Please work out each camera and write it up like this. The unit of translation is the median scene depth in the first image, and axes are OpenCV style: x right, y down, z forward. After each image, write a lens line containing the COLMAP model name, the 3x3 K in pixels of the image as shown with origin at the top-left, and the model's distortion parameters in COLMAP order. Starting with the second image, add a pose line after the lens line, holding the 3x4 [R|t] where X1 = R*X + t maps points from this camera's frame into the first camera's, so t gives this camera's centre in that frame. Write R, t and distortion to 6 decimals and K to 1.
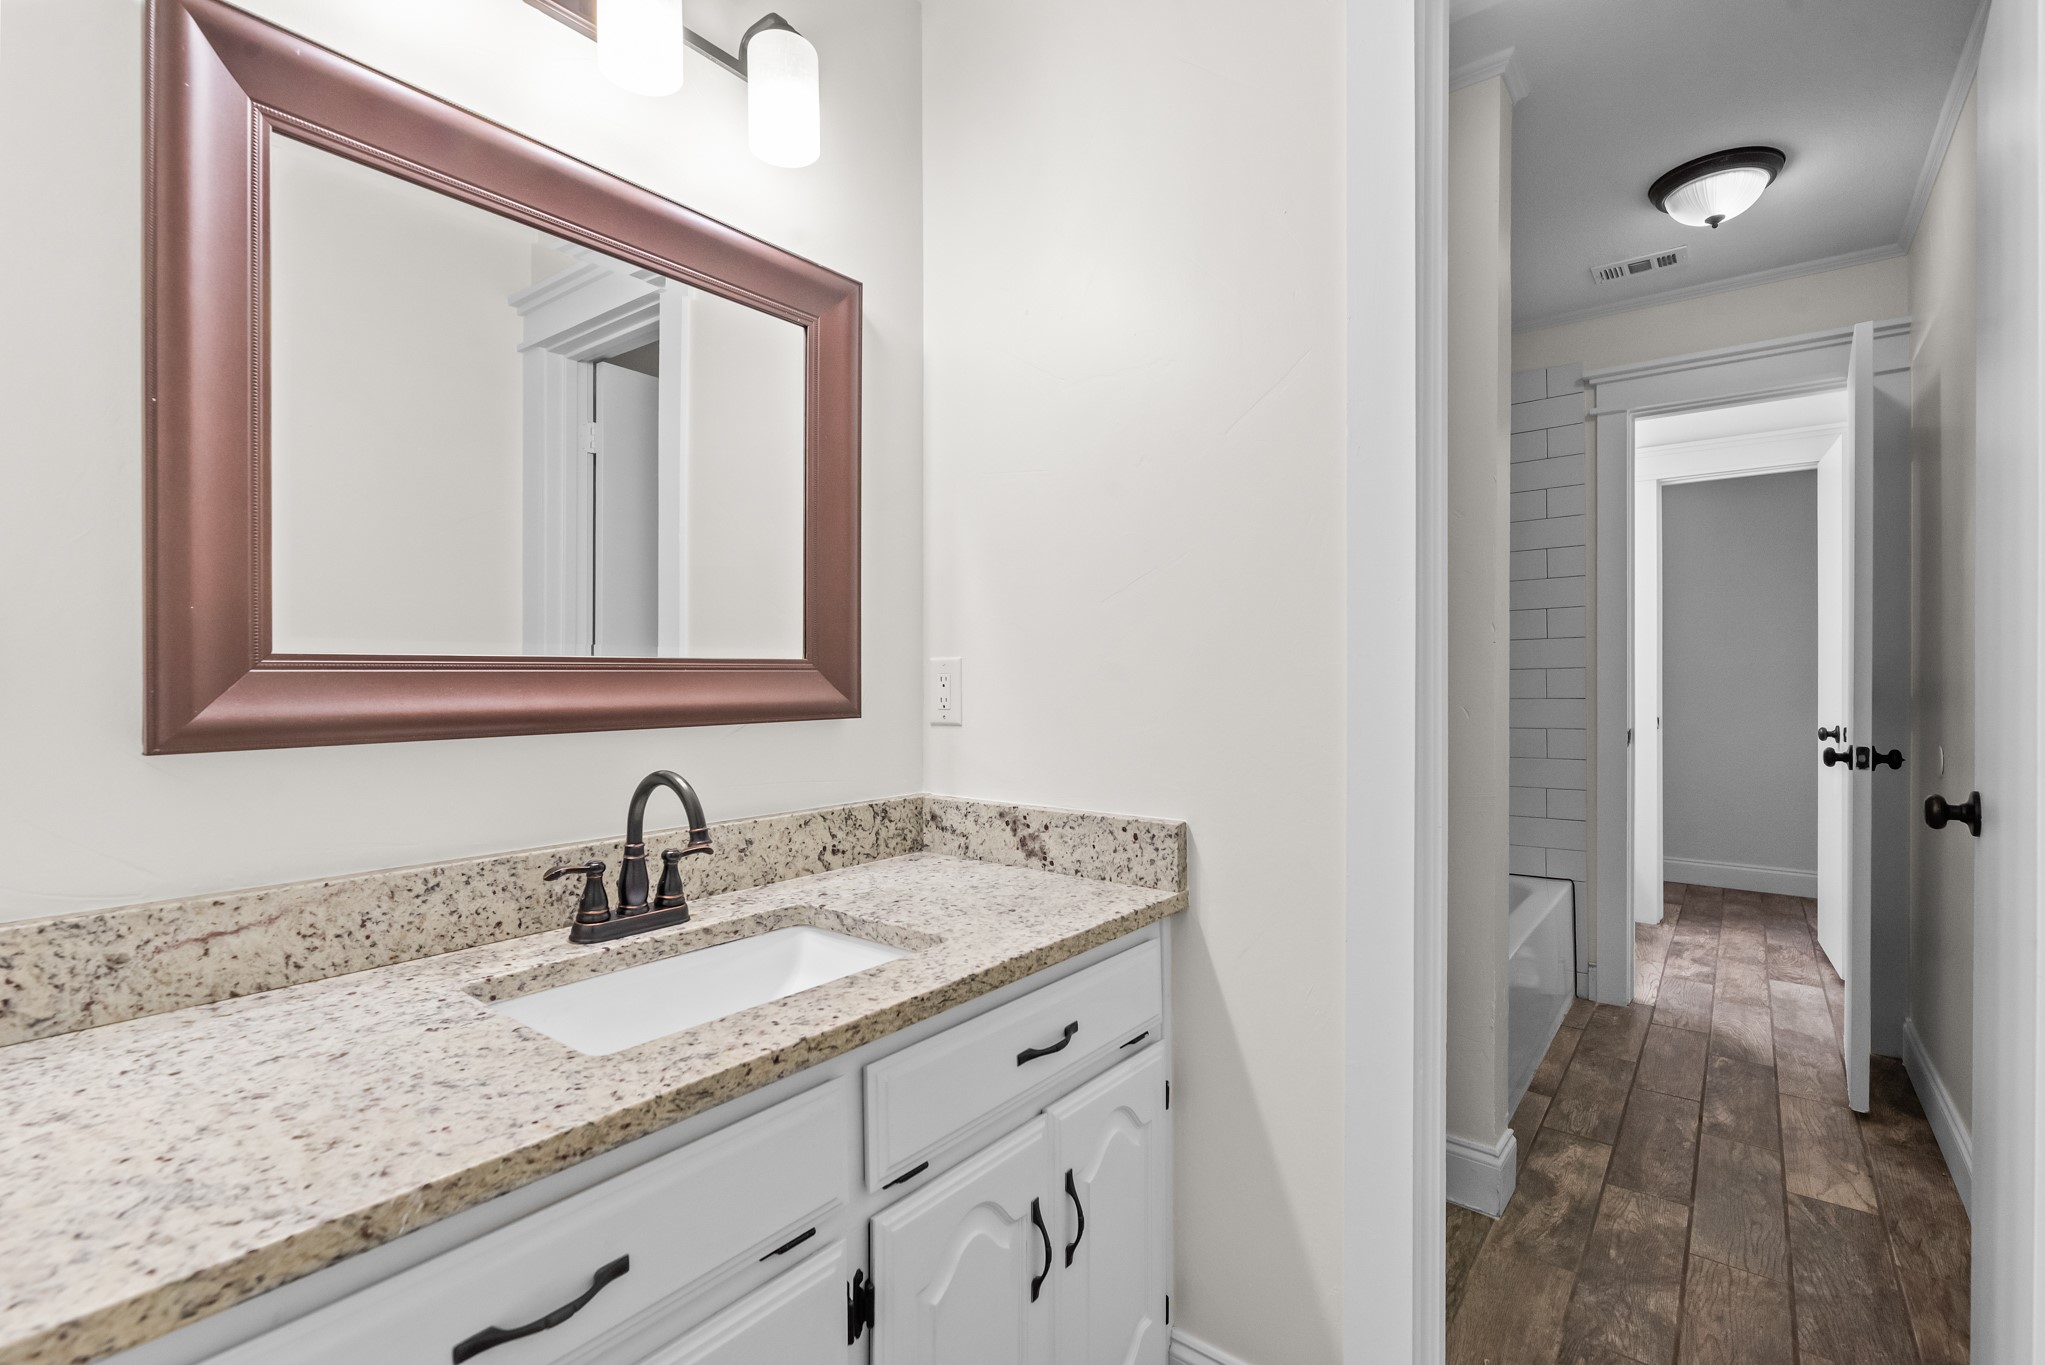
lens RADIAL K [[923.7, 0, 1016.8], [0, 923.7, 676.6], [0, 0, 1]] dist [0.001351, 0.000600]
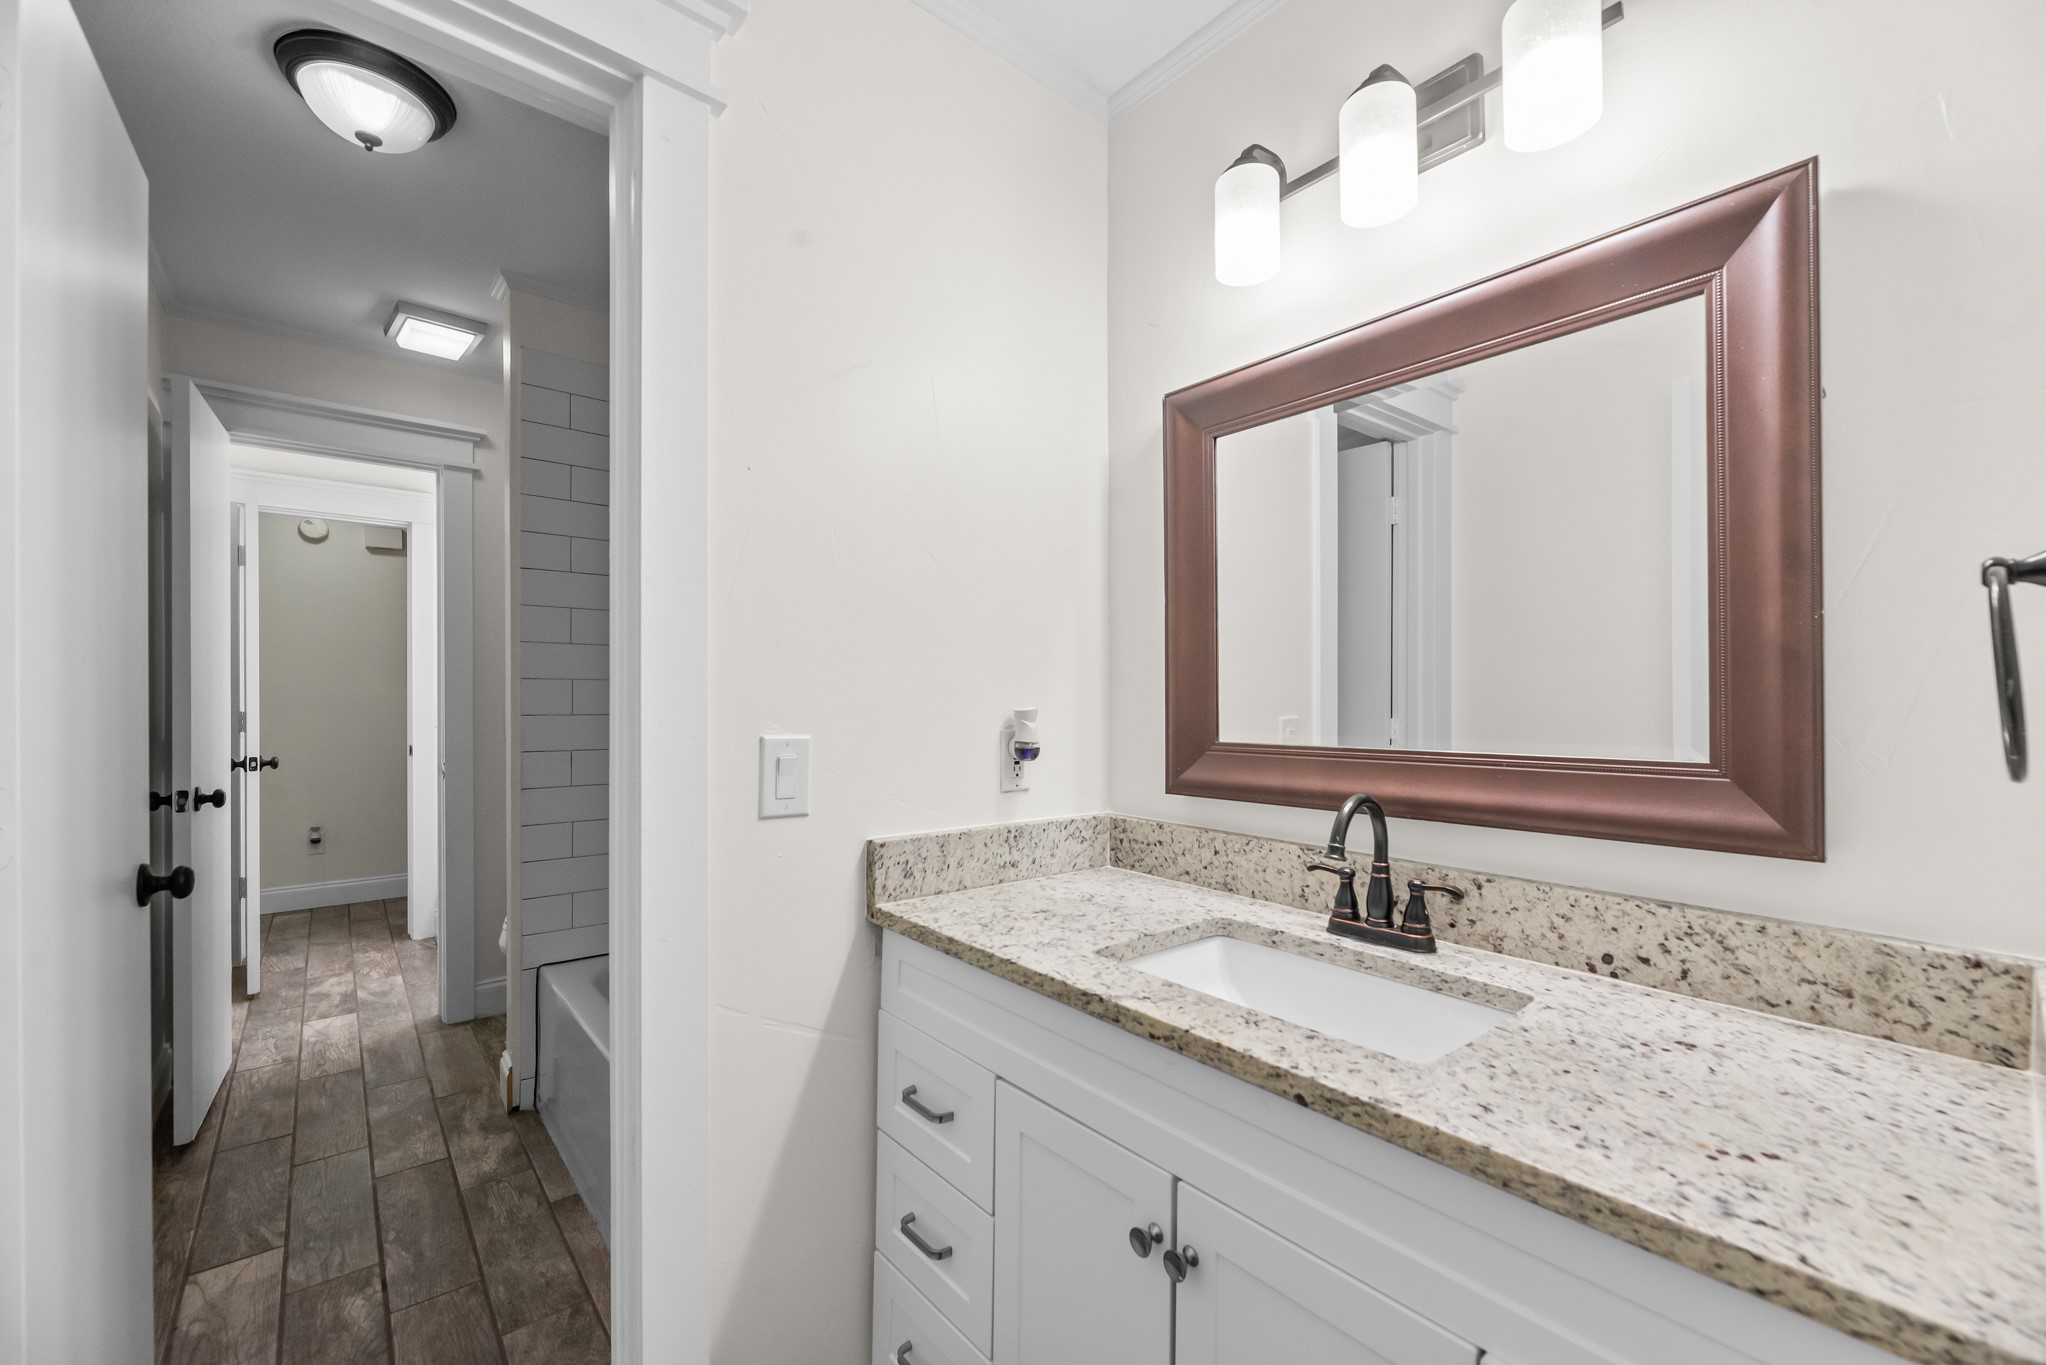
lens RADIAL K [[818.8, 0, 1023.2], [0, 818.8, 697.4], [0, 0, 1]] dist [-0.000712, -0.000376]
pose [[-0.196431, -0.001682, -0.980516, 1.351887], [0.000849, 0.999998, -0.001885, -0.028835], [0.980517, -0.001202, -0.196429, 1.715604]]
